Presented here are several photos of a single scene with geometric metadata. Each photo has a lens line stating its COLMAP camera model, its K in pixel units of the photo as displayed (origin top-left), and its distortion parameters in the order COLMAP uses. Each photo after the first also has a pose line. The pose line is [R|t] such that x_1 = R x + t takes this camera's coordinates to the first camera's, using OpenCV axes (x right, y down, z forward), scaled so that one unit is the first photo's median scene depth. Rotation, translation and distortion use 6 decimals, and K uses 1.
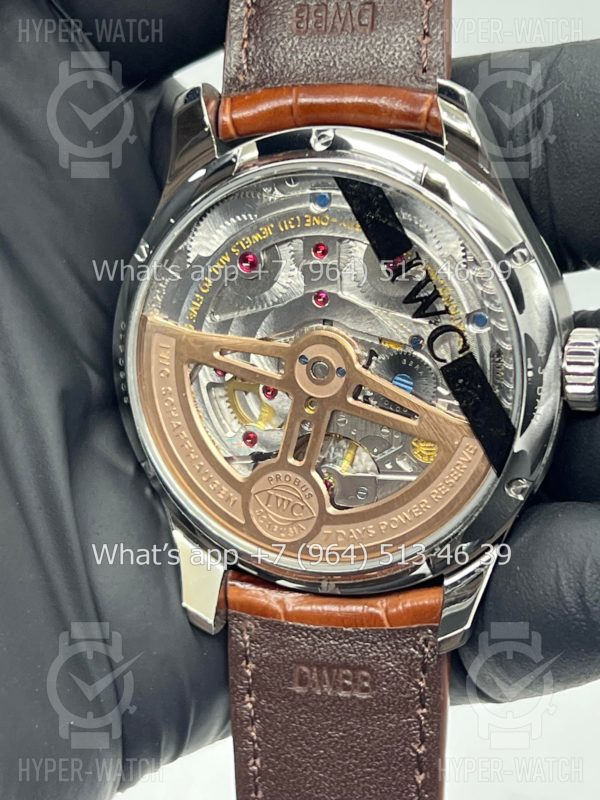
lens RADIAL K [[1857.9, 0, 297.8], [0, 1857.9, 398.4], [0, 0, 1]] dist [0.166530, 0.000000]
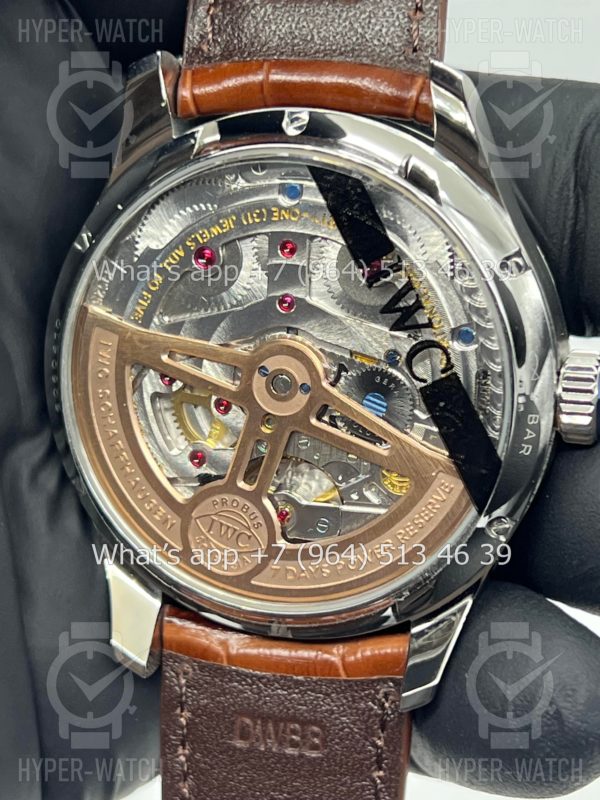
lens RADIAL K [[1857.9, 0, 302.3], [0, 1857.9, 401.8], [0, 0, 1]] dist [0.166530, 0.000000]
pose [[0.998031, 0.043344, 0.045338, -0.017575], [-0.043451, 0.999055, 0.001385, -0.008545], [-0.045235, -0.003353, 0.998971, 0.118423]]
